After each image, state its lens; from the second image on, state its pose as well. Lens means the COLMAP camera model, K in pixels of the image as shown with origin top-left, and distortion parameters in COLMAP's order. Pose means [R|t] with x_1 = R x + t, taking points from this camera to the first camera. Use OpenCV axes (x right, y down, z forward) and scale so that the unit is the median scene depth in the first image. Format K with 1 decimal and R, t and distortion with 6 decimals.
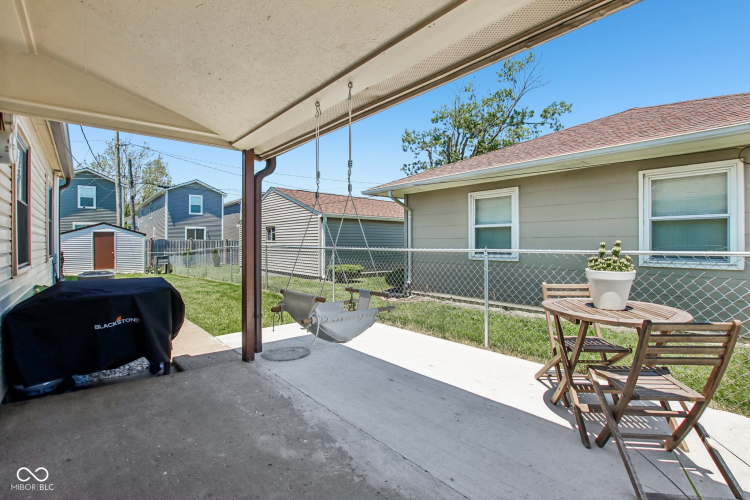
lens RADIAL K [[355.6, 0, 379.4], [0, 355.6, 244.1], [0, 0, 1]] dist [-0.025167, 0.003520]
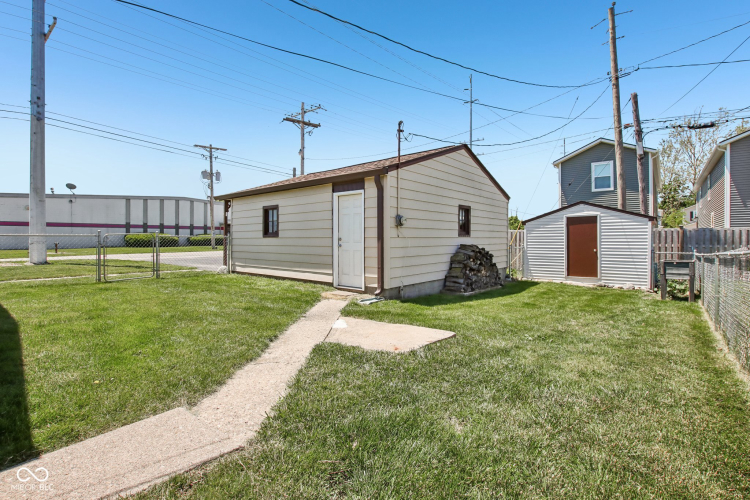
lens RADIAL K [[355.6, 0, 375.9], [0, 355.6, 239.2], [0, 0, 1]] dist [-0.025167, 0.003520]
pose [[0.178385, 0.001846, -0.983959, -0.230991], [-0.003386, 0.999993, 0.001263, 0.005881], [0.983955, 0.003106, 0.178390, 0.521909]]
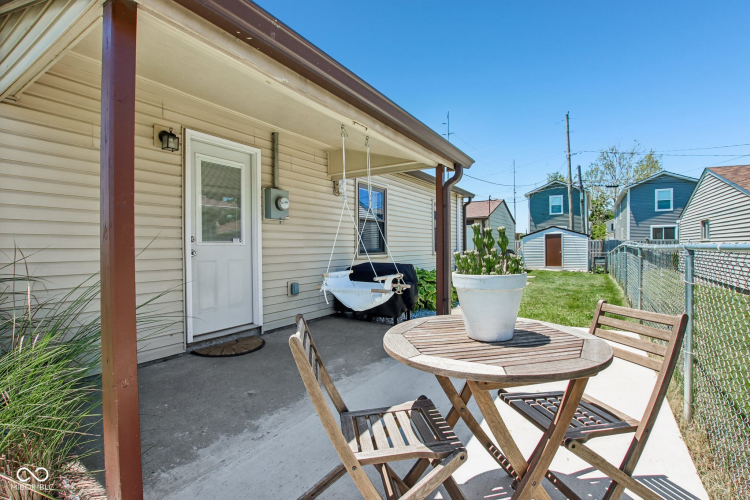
lens RADIAL K [[355.6, 0, 373.2], [0, 355.6, 248.9], [0, 0, 1]] dist [-0.025167, 0.003520]
pose [[0.307050, 0.005641, -0.951677, 0.141008], [0.002699, 0.999973, 0.006798, 0.004207], [0.951690, -0.004656, 0.307026, 0.074090]]
